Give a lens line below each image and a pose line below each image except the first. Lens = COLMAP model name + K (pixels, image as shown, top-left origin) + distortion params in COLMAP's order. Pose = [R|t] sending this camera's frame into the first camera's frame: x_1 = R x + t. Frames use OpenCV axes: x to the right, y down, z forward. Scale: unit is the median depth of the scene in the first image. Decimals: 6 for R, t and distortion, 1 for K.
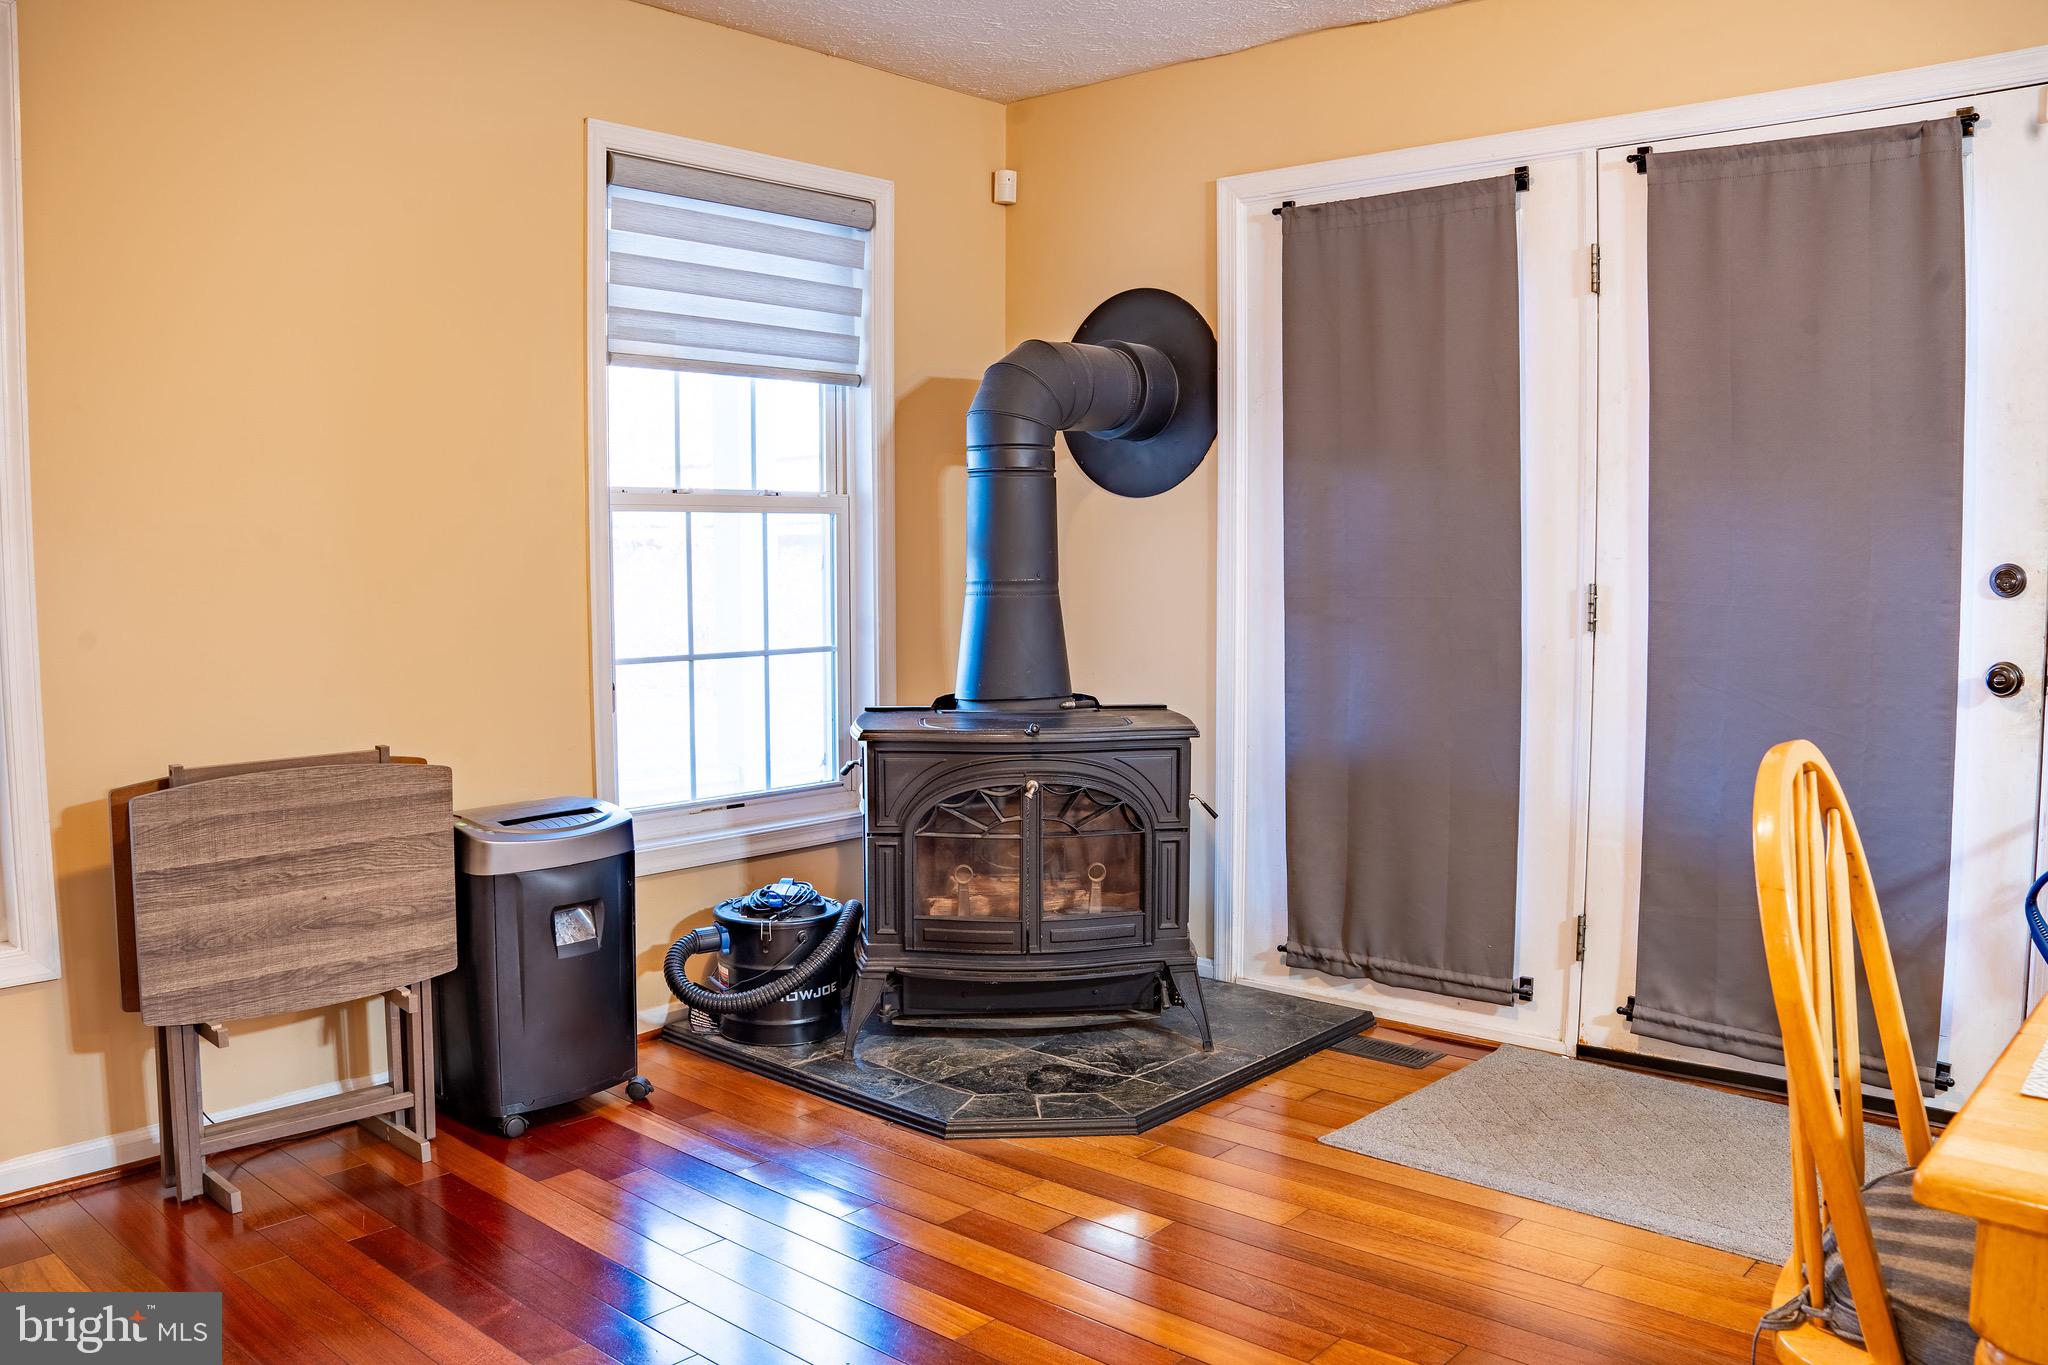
lens RADIAL K [[1624.1, 0, 1025.1], [0, 1624.1, 689.9], [0, 0, 1]] dist [-0.194134, 0.132802]
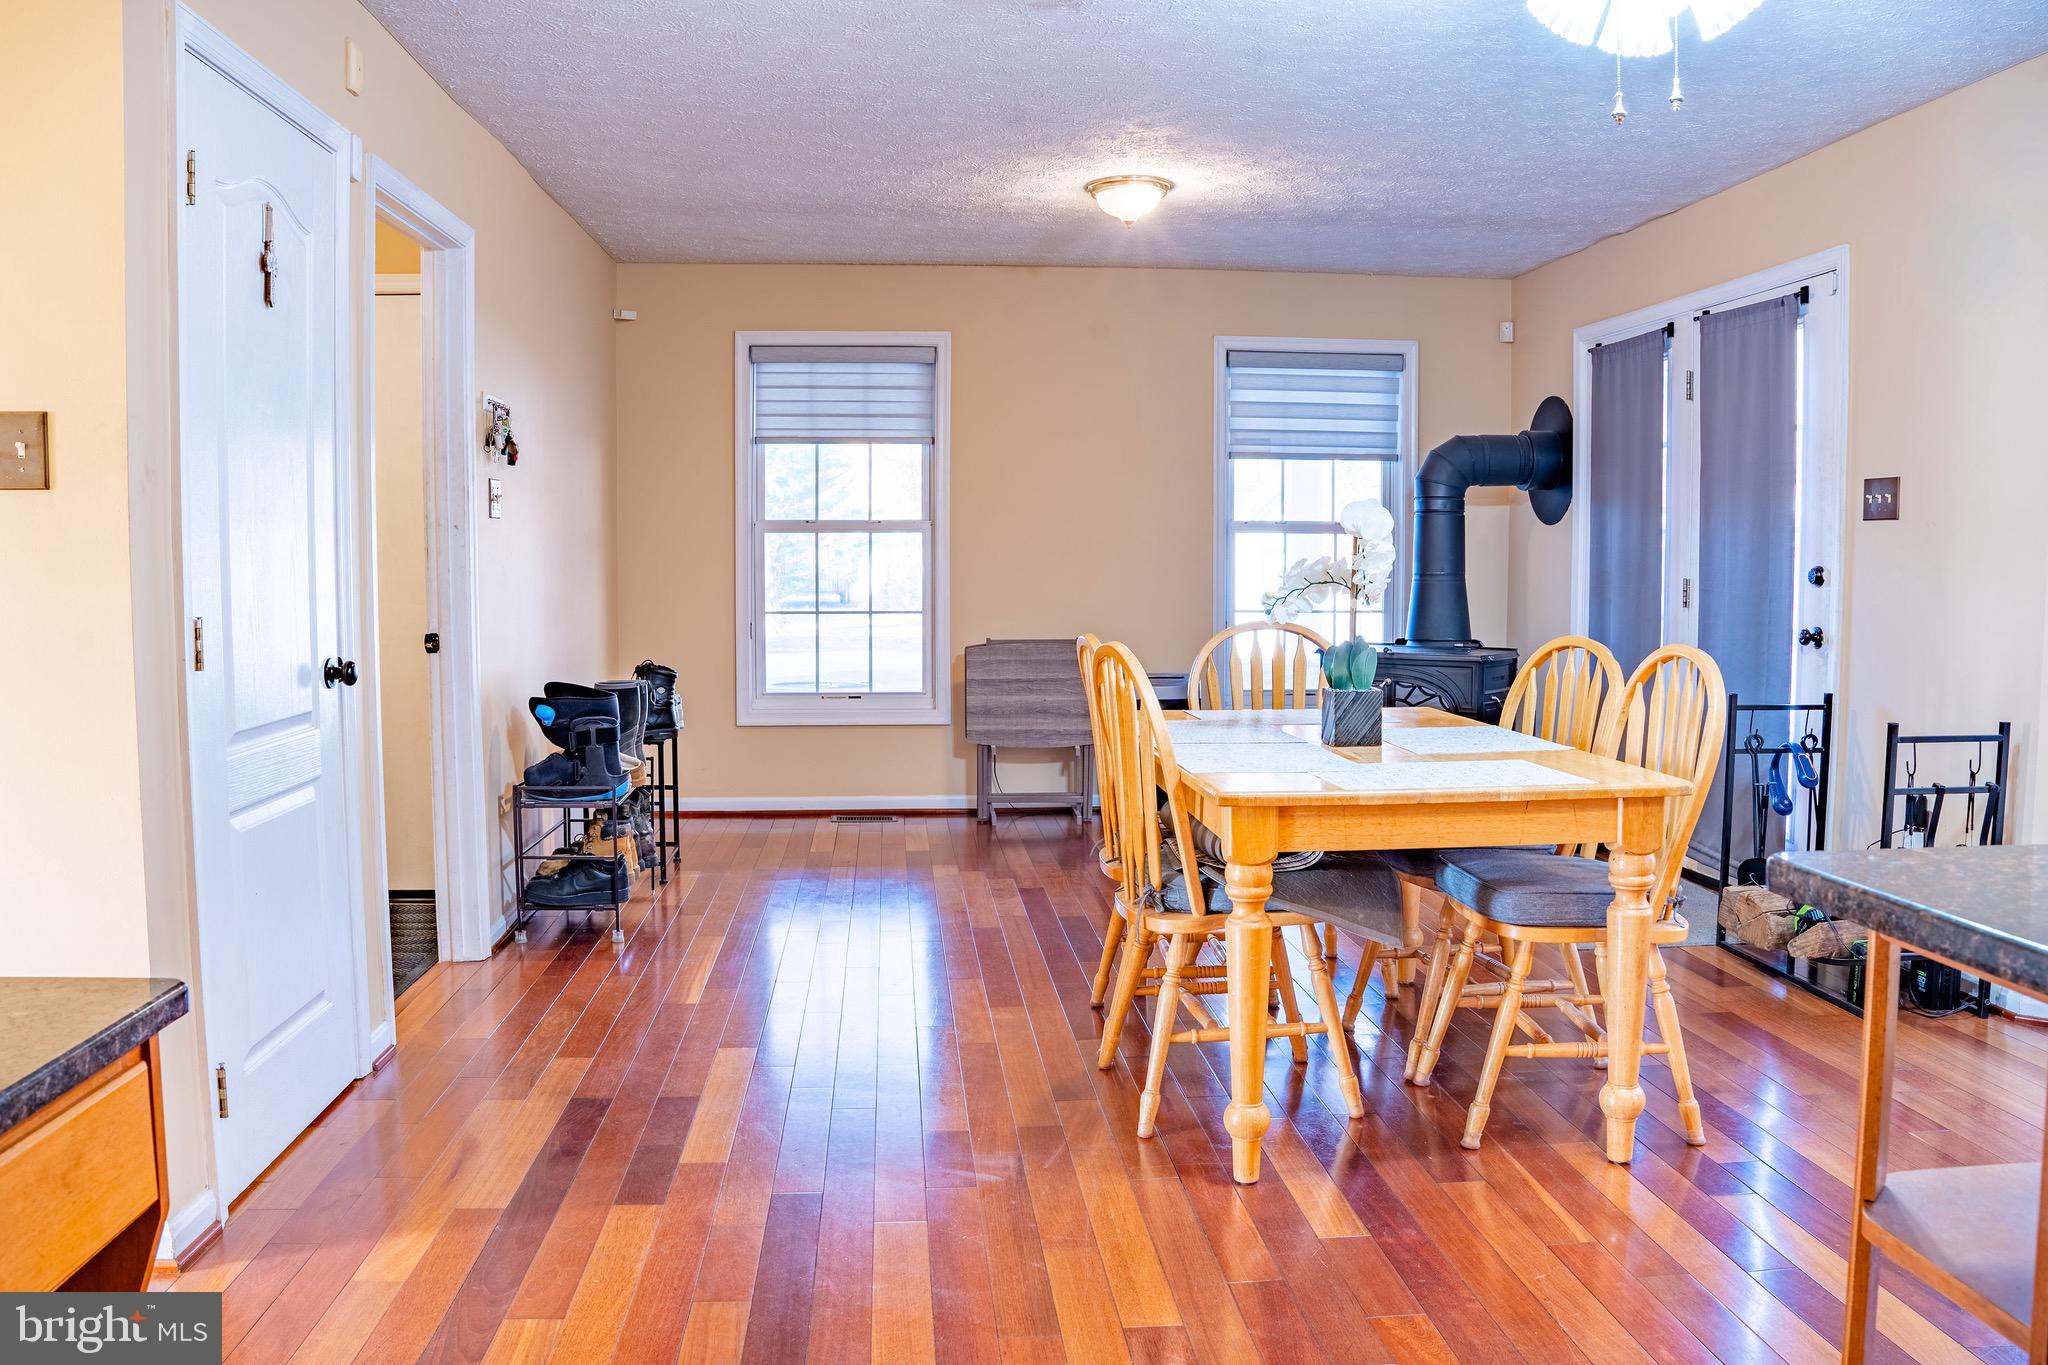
lens RADIAL K [[1624.1, 0, 1025.1], [0, 1624.1, 689.9], [0, 0, 1]] dist [-0.194134, 0.132802]
pose [[0.725732, 0.060670, -0.685298, 1.075795], [-0.062424, 0.997802, 0.022228, 0.059680], [0.685140, 0.026647, 0.727924, -0.706722]]
